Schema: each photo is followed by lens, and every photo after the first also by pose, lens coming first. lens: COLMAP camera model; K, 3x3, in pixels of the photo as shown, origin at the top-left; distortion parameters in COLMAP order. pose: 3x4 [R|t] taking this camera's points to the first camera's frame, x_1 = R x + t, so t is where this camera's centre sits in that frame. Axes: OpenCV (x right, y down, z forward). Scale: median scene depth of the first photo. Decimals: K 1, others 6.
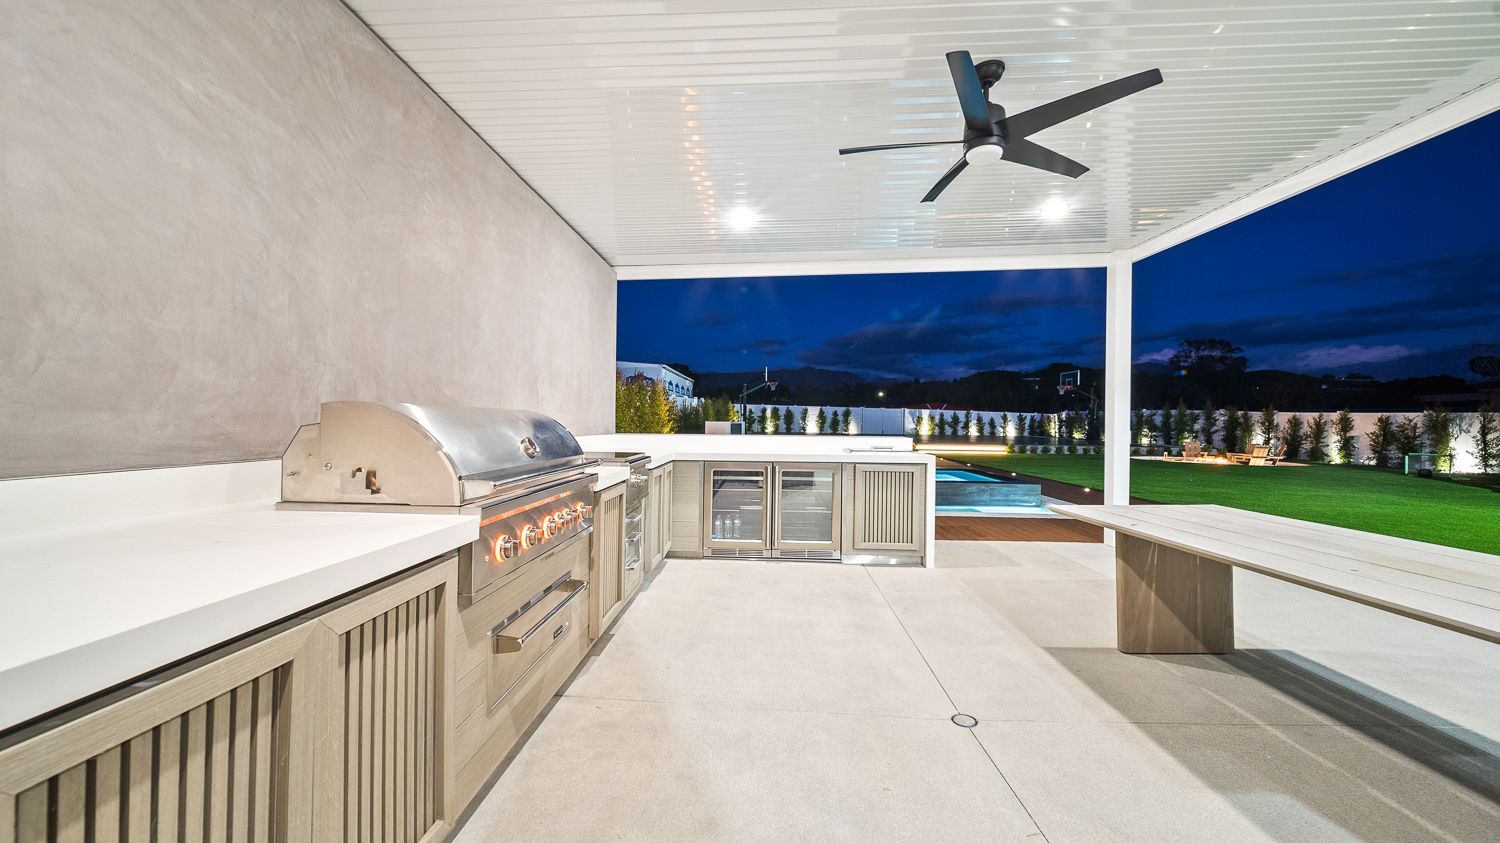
lens RADIAL K [[525.1, 0, 745.9], [0, 525.1, 424.9], [0, 0, 1]] dist [0.001046, -0.001695]
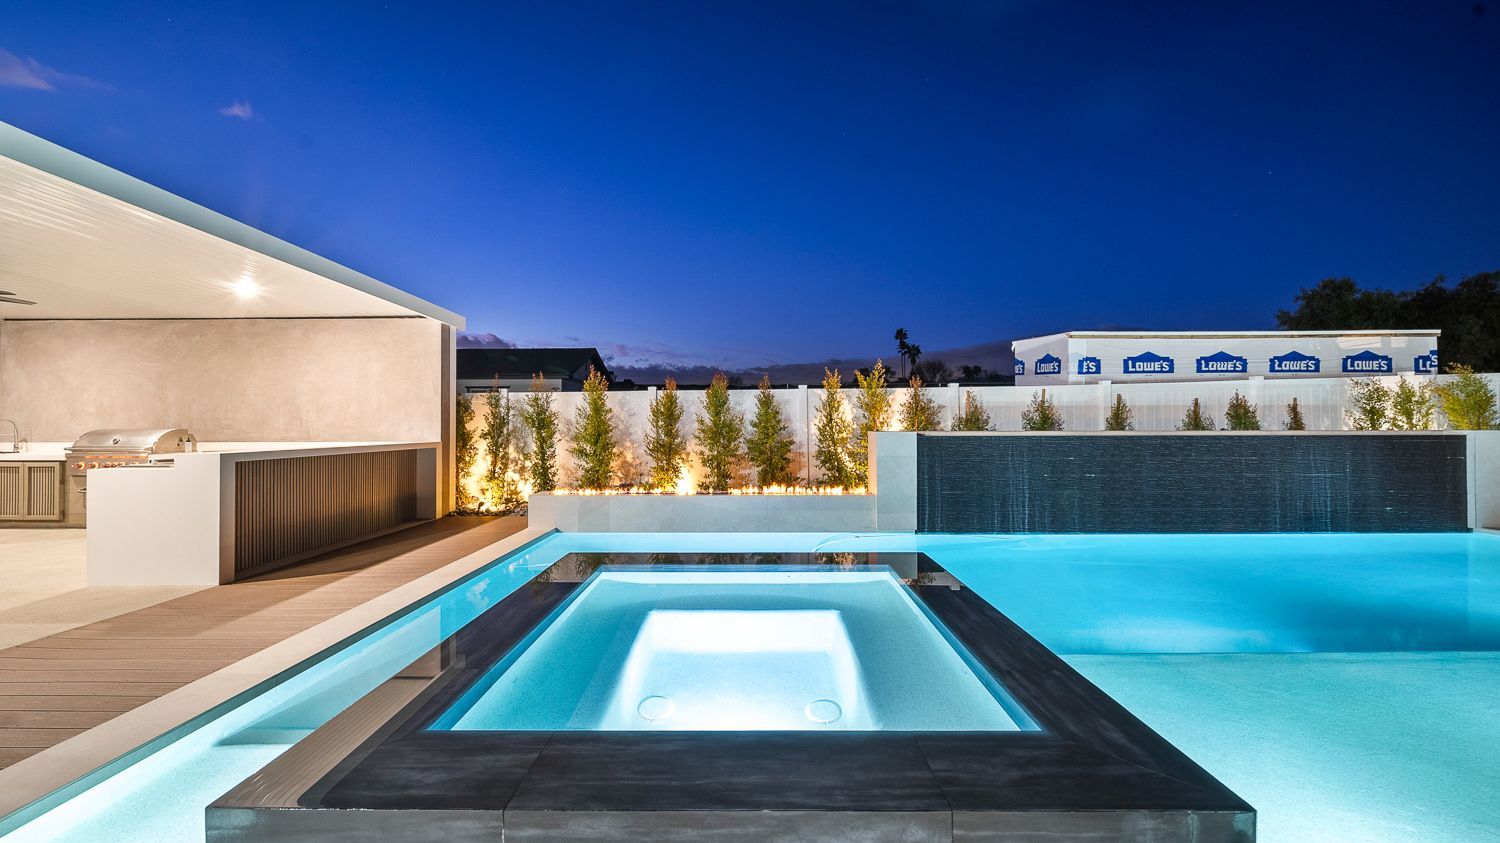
lens RADIAL K [[525.1, 0, 751.2], [0, 525.1, 419.6], [0, 0, 1]] dist [0.001046, -0.001695]
pose [[0.043516, -0.021937, -0.998812, 0.278666], [-0.003923, 0.999747, -0.022128, -0.003322], [0.999045, 0.004881, 0.043419, 0.442585]]
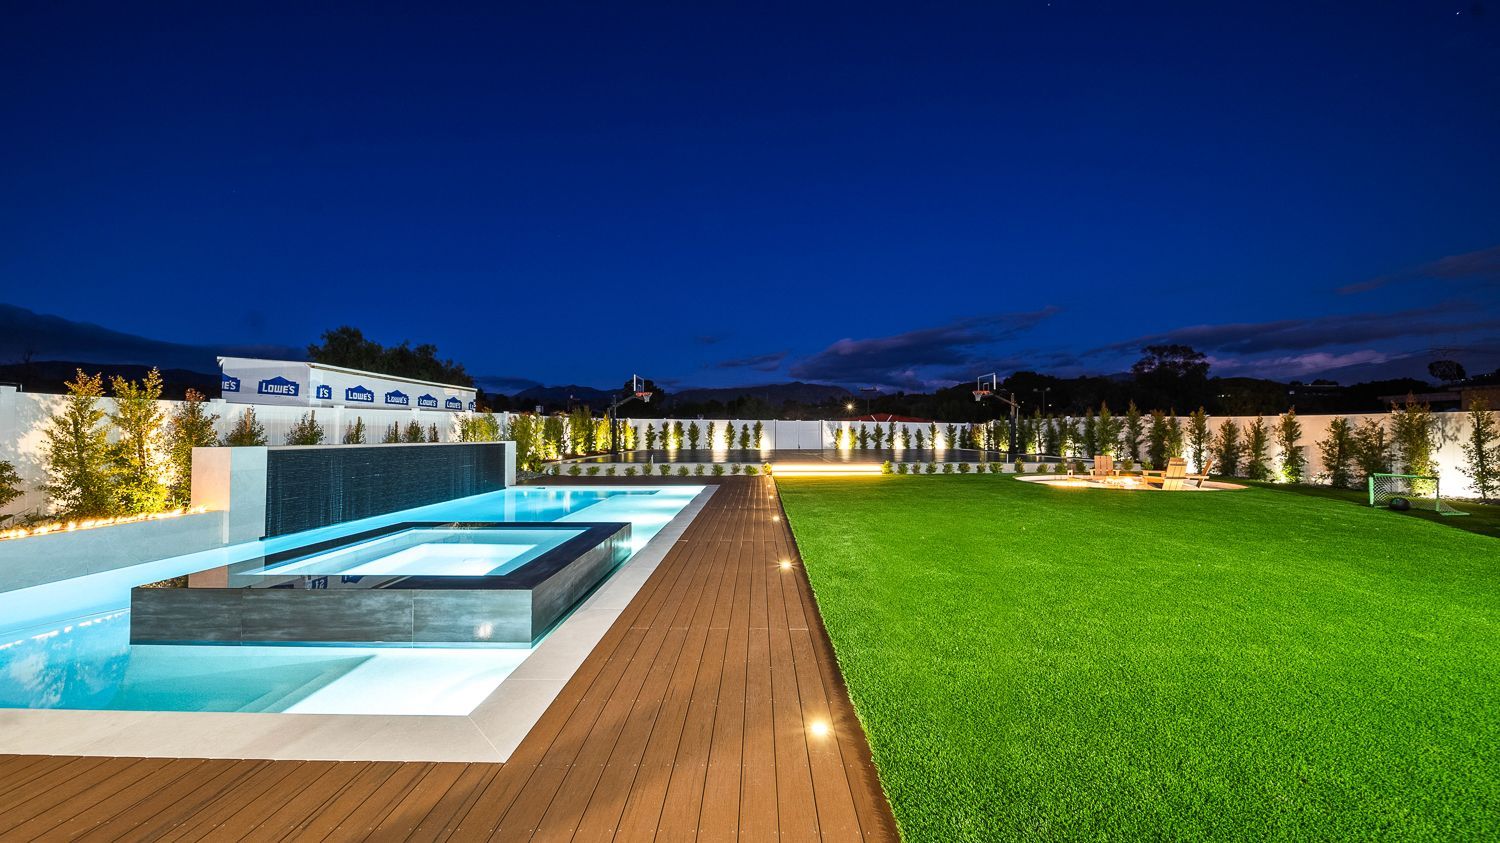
lens RADIAL K [[525.1, 0, 742.9], [0, 525.1, 420.9], [0, 0, 1]] dist [0.001046, -0.001695]
pose [[0.999557, -0.016898, 0.024502, 0.273527], [0.017766, 0.999206, -0.035650, -0.002259], [-0.023881, 0.036070, 0.999064, 0.213808]]
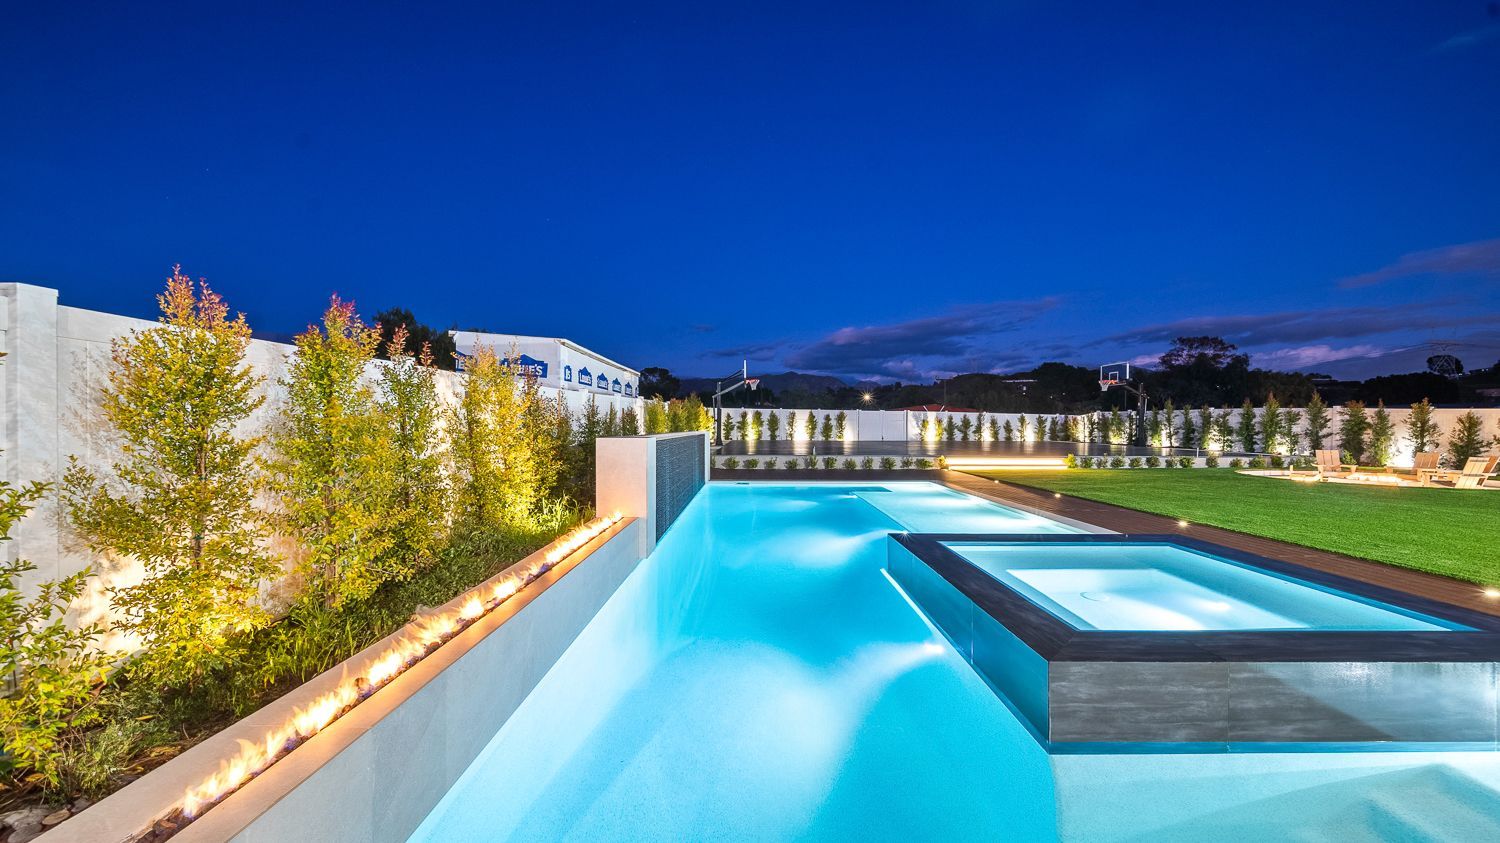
lens RADIAL K [[525.1, 0, 751.4], [0, 525.1, 440.4], [0, 0, 1]] dist [0.001046, -0.001695]
pose [[0.999131, -0.013472, 0.039435, 0.023123], [0.012681, 0.999715, 0.020246, -0.006433], [-0.039697, -0.019728, 0.999017, 0.281828]]
